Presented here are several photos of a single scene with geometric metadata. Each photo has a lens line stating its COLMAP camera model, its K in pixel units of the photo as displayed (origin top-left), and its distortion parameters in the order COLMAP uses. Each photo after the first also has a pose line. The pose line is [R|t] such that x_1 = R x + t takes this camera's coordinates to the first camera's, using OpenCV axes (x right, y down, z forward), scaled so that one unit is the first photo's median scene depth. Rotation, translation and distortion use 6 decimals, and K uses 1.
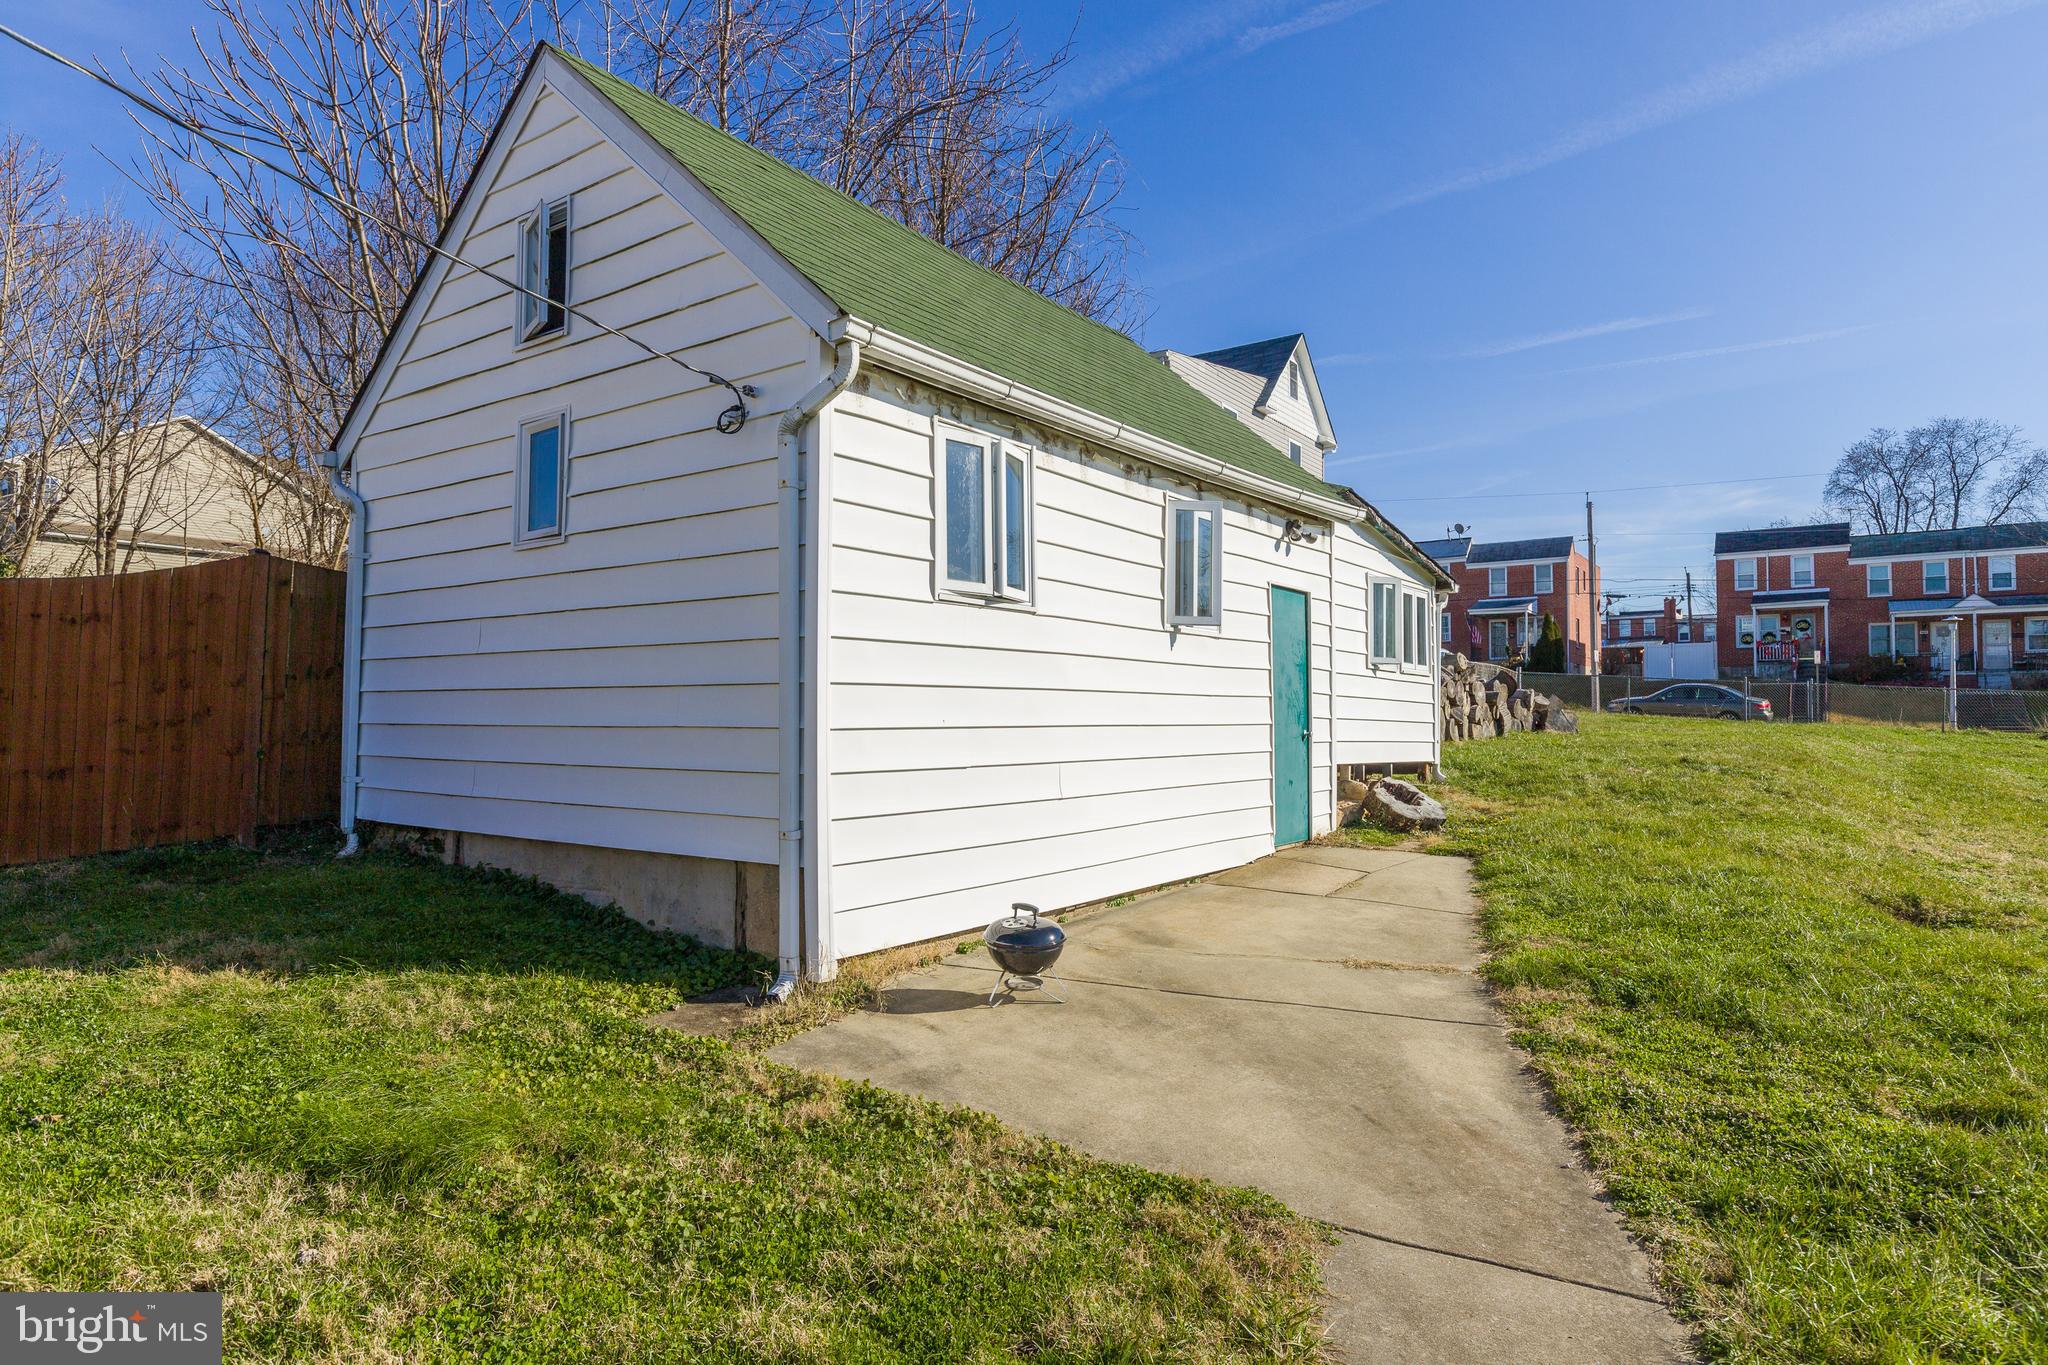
lens RADIAL K [[1205.4, 0, 1036.3], [0, 1205.4, 683.1], [0, 0, 1]] dist [0.004518, 0.000201]
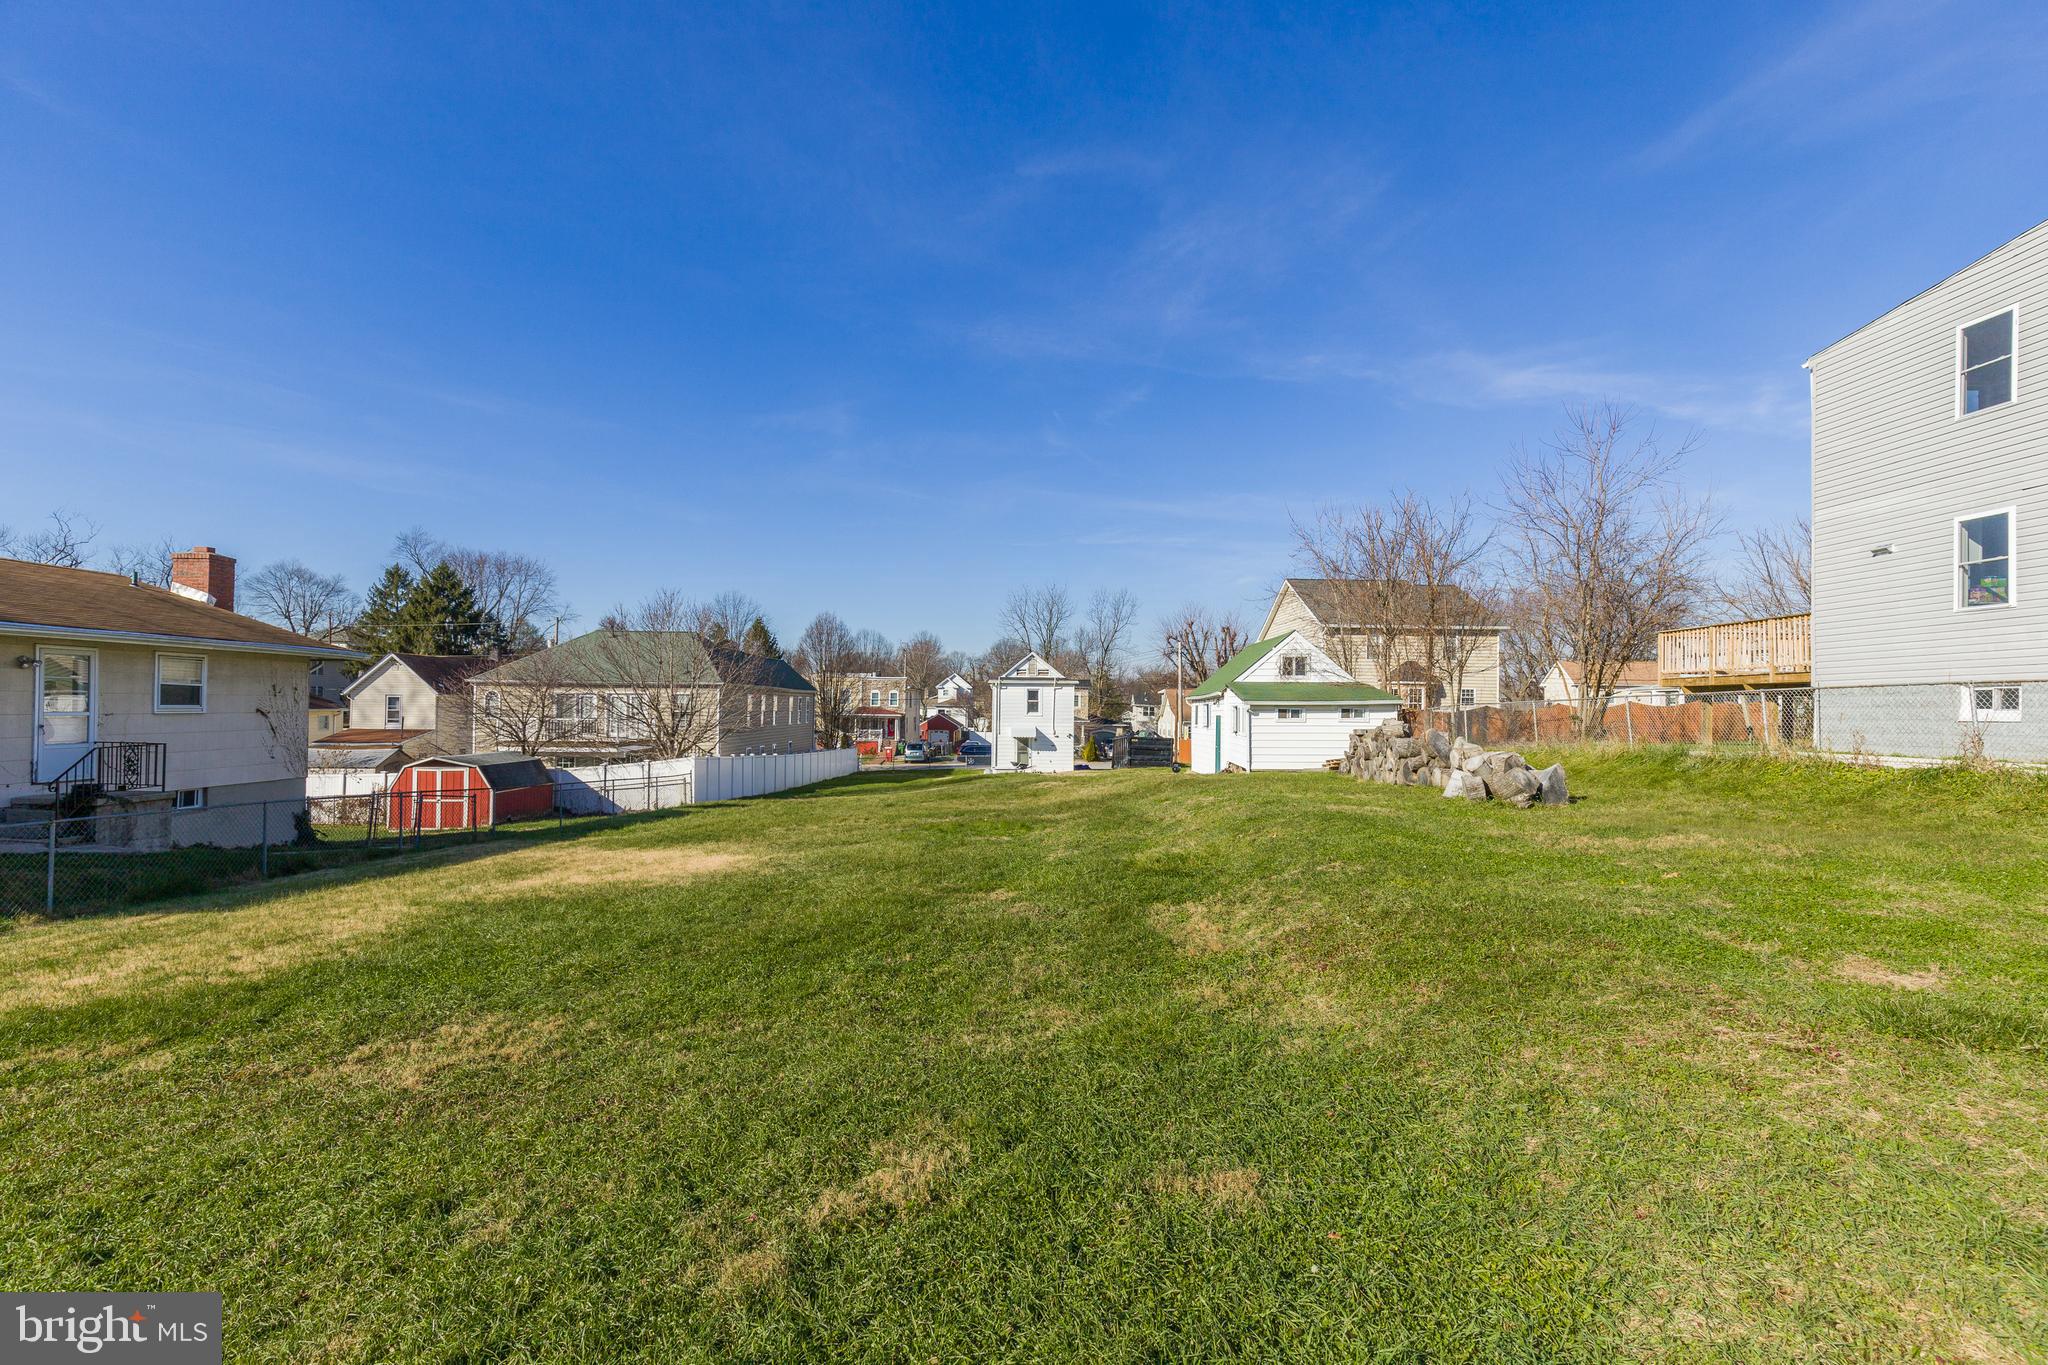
lens RADIAL K [[923.2, 0, 1022.4], [0, 923.2, 693.0], [0, 0, 1]] dist [0.011680, -0.002955]
pose [[-0.832397, -0.017062, -0.553917, 0.465113], [0.009061, 0.998973, -0.044387, -0.004252], [0.554106, -0.041967, -0.831388, 0.602151]]
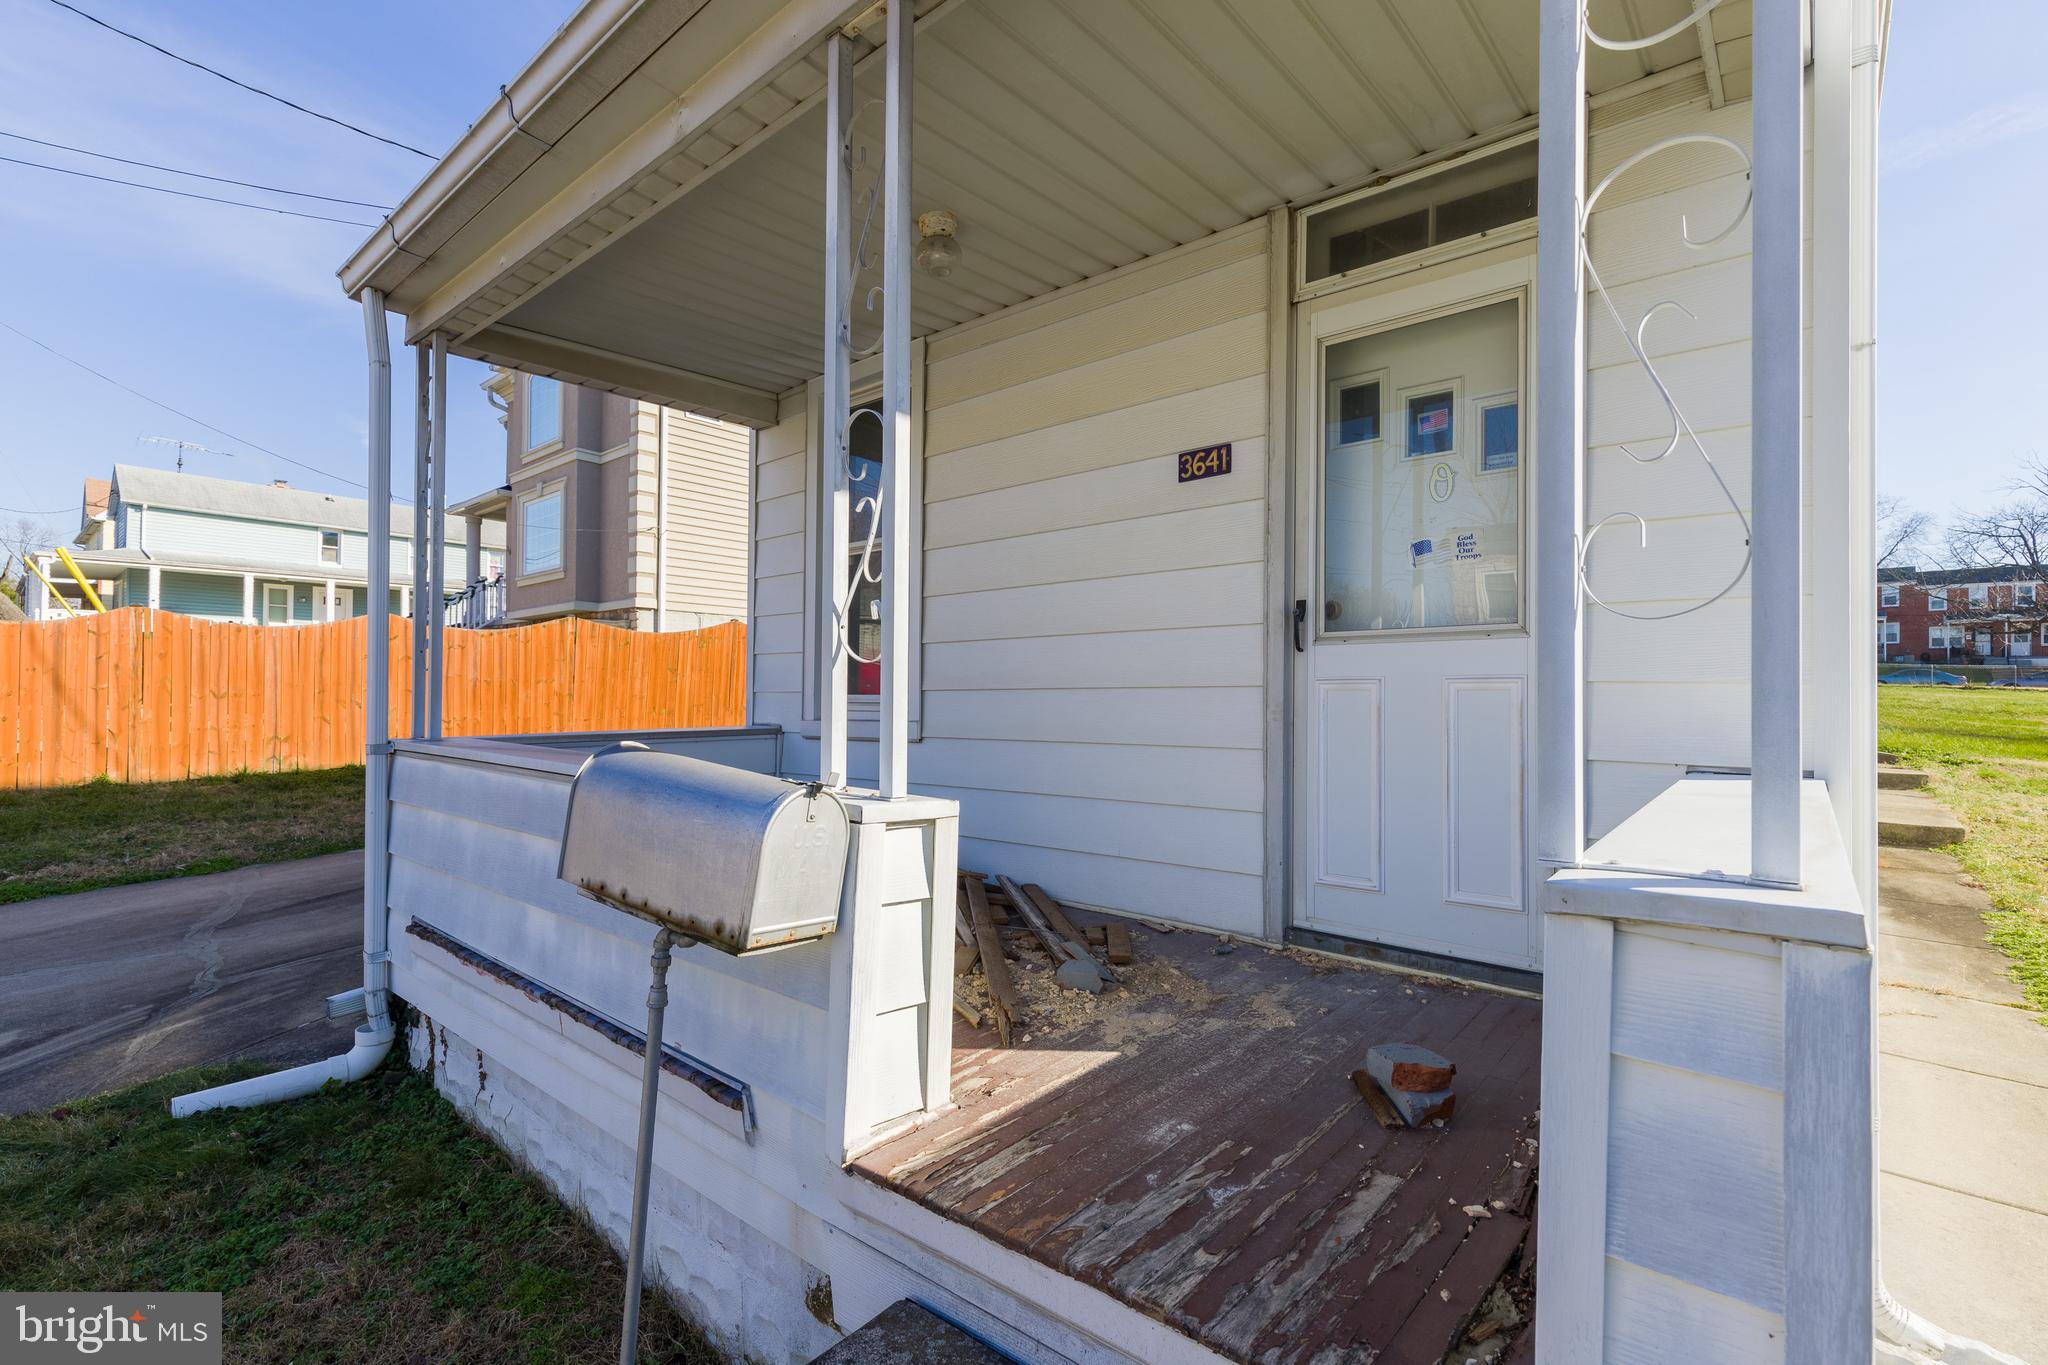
lens RADIAL K [[923.2, 0, 1031.9], [0, 923.2, 690.2], [0, 0, 1]] dist [0.011680, -0.002955]
pose [[0.992625, 0.004773, -0.121132, -0.212275], [-0.002139, 0.999759, 0.021862, 0.014823], [0.121207, -0.021442, 0.992396, -0.472366]]
